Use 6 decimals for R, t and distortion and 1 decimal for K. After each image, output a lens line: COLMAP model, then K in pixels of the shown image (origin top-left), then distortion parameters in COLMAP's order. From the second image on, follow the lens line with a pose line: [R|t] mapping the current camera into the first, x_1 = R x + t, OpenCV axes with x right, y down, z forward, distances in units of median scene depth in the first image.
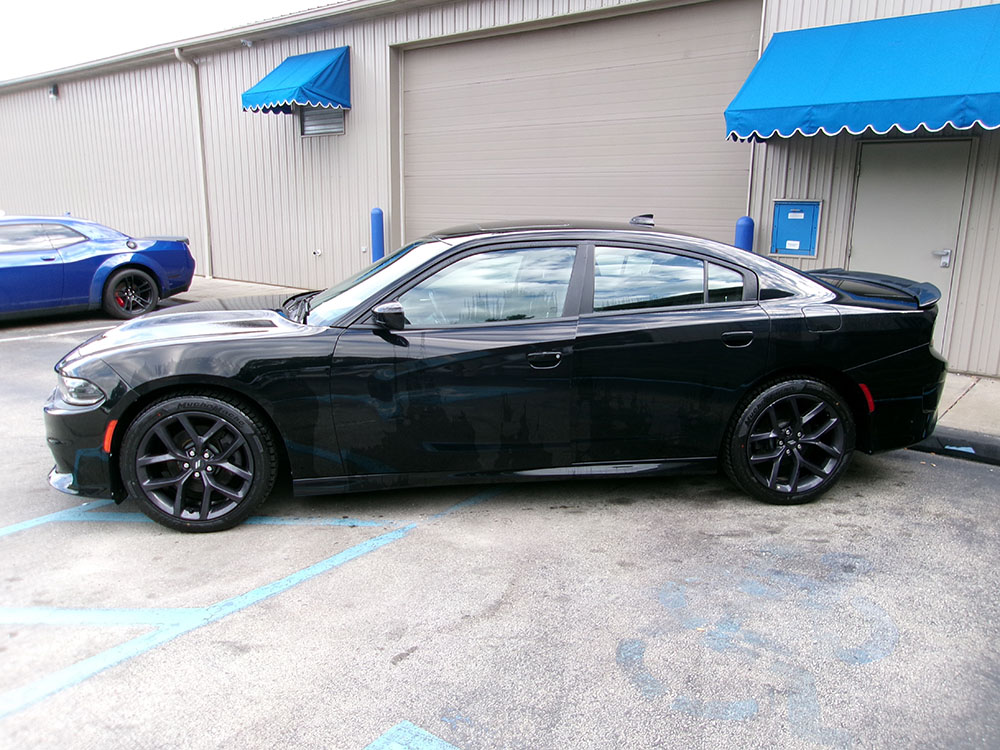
lens RADIAL K [[779.2, 0, 500.0], [0, 779.2, 375.0], [0, 0, 1]] dist [0.003478, 0.003437]
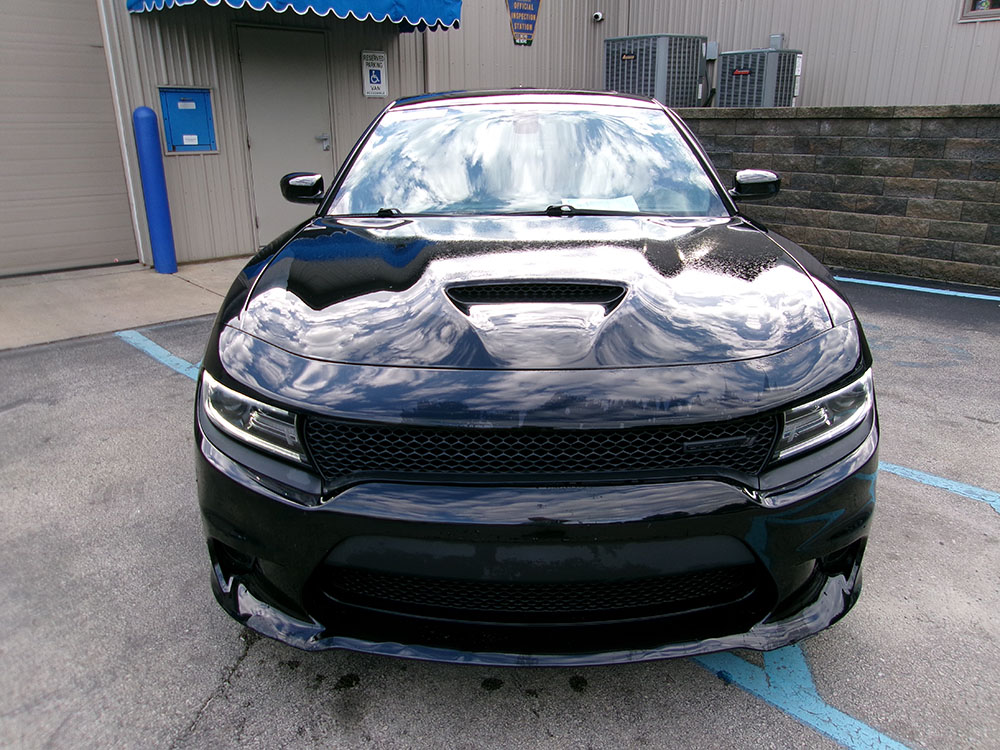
lens RADIAL K [[779.2, 0, 500.0], [0, 779.2, 375.0], [0, 0, 1]] dist [0.003478, 0.003437]
pose [[0.128356, -0.320781, 0.938416, -0.509428], [0.229768, 0.930115, 0.286517, -0.092846], [-0.964744, 0.178842, 0.193091, 0.548760]]
